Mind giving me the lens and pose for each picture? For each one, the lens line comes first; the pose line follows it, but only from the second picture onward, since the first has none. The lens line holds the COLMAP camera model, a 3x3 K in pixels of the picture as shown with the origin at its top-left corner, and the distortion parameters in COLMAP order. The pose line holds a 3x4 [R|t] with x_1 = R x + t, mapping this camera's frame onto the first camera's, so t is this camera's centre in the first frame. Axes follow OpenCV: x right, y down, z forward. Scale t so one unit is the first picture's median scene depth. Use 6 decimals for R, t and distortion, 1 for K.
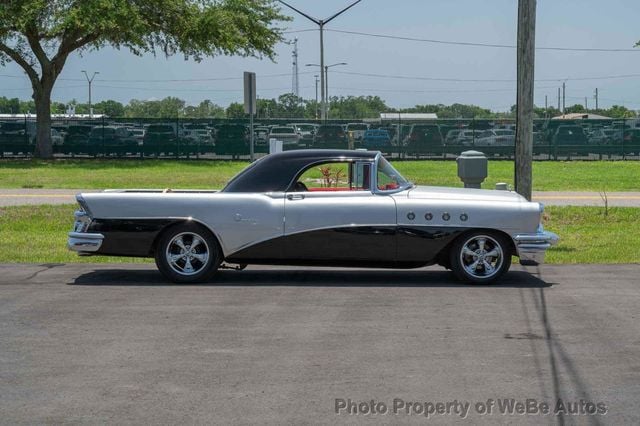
lens RADIAL K [[1304.9, 0, 316.1], [0, 1304.9, 218.3], [0, 0, 1]] dist [0.018273, 0.000000]
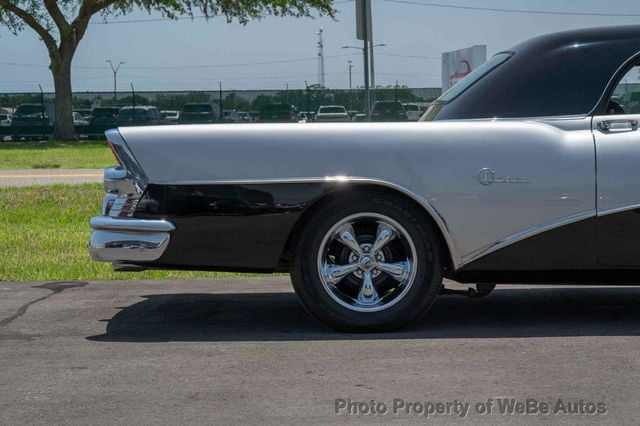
lens RADIAL K [[1304.9, 0, 320.3], [0, 1304.9, 217.5], [0, 0, 1]] dist [0.018273, 0.000000]
pose [[0.999686, -0.018141, -0.017311, -0.086846], [0.018234, 0.999820, 0.005182, 0.007959], [0.017214, -0.005496, 0.999837, 0.465979]]
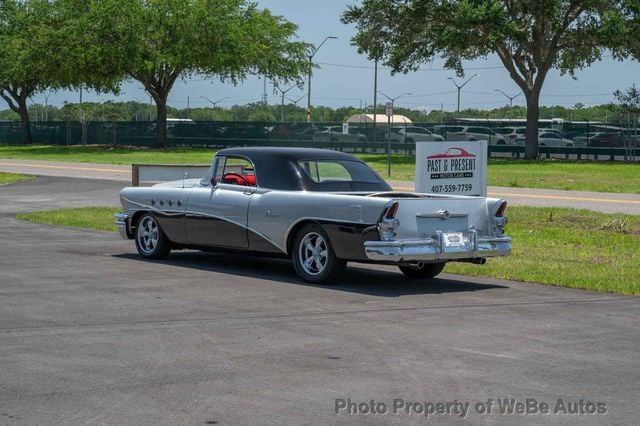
lens RADIAL K [[1304.9, 0, 320.8], [0, 1304.9, 216.5], [0, 0, 1]] dist [0.018273, 0.000000]
pose [[0.626609, 0.054519, -0.777424, 0.698473], [-0.062450, 0.997855, 0.019642, -0.018111], [0.776828, 0.036243, 0.628670, 0.330041]]
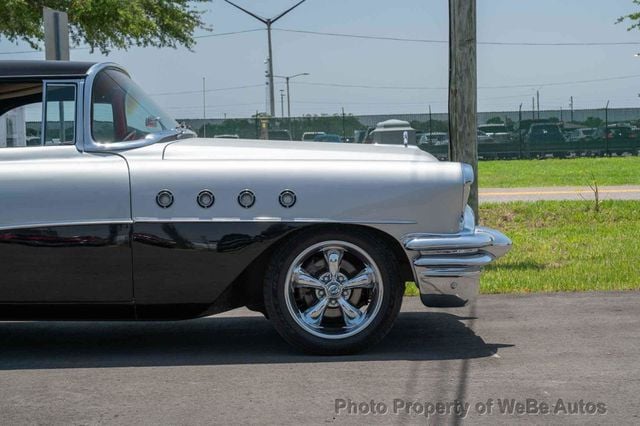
lens RADIAL K [[1304.9, 0, 317.5], [0, 1304.9, 208.8], [0, 0, 1]] dist [0.018273, 0.000000]
pose [[0.999516, -0.025900, 0.017249, 0.093984], [0.026282, 0.999406, -0.022303, 0.009916], [-0.016661, 0.022745, 0.999602, 0.463449]]
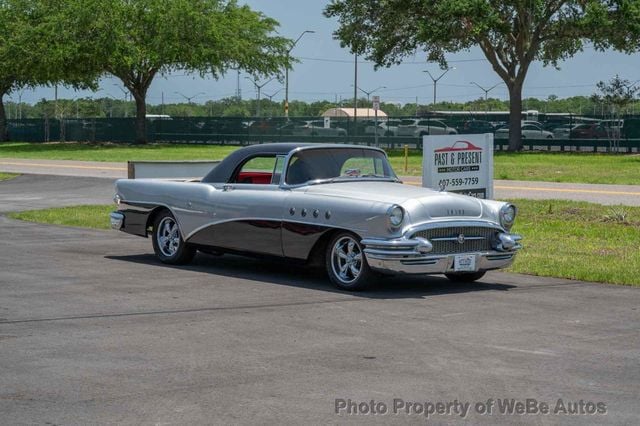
lens RADIAL K [[1304.9, 0, 326.2], [0, 1304.9, 216.1], [0, 0, 1]] dist [0.018273, 0.000000]
pose [[0.644801, 0.049573, -0.762741, 0.673179], [-0.050365, 0.998481, 0.022318, -0.017427], [0.762690, 0.024025, 0.646318, 0.320352]]
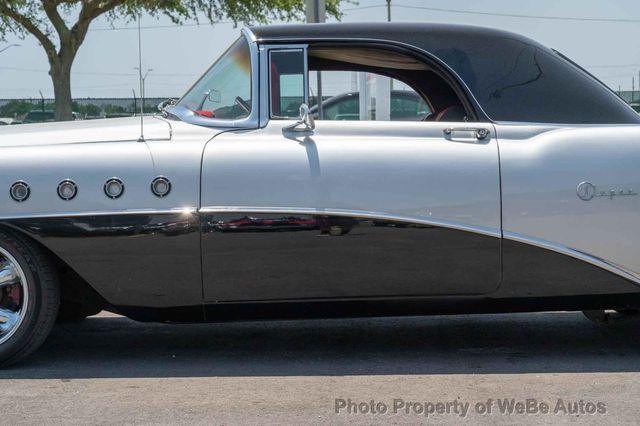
lens RADIAL K [[1304.9, 0, 326.1], [0, 1304.9, 209.9], [0, 0, 1]] dist [0.018273, 0.000000]
pose [[0.999147, -0.014449, -0.038690, -0.032829], [0.014197, 0.999876, -0.006755, 0.004898], [0.038782, 0.006200, 0.999228, 0.531482]]
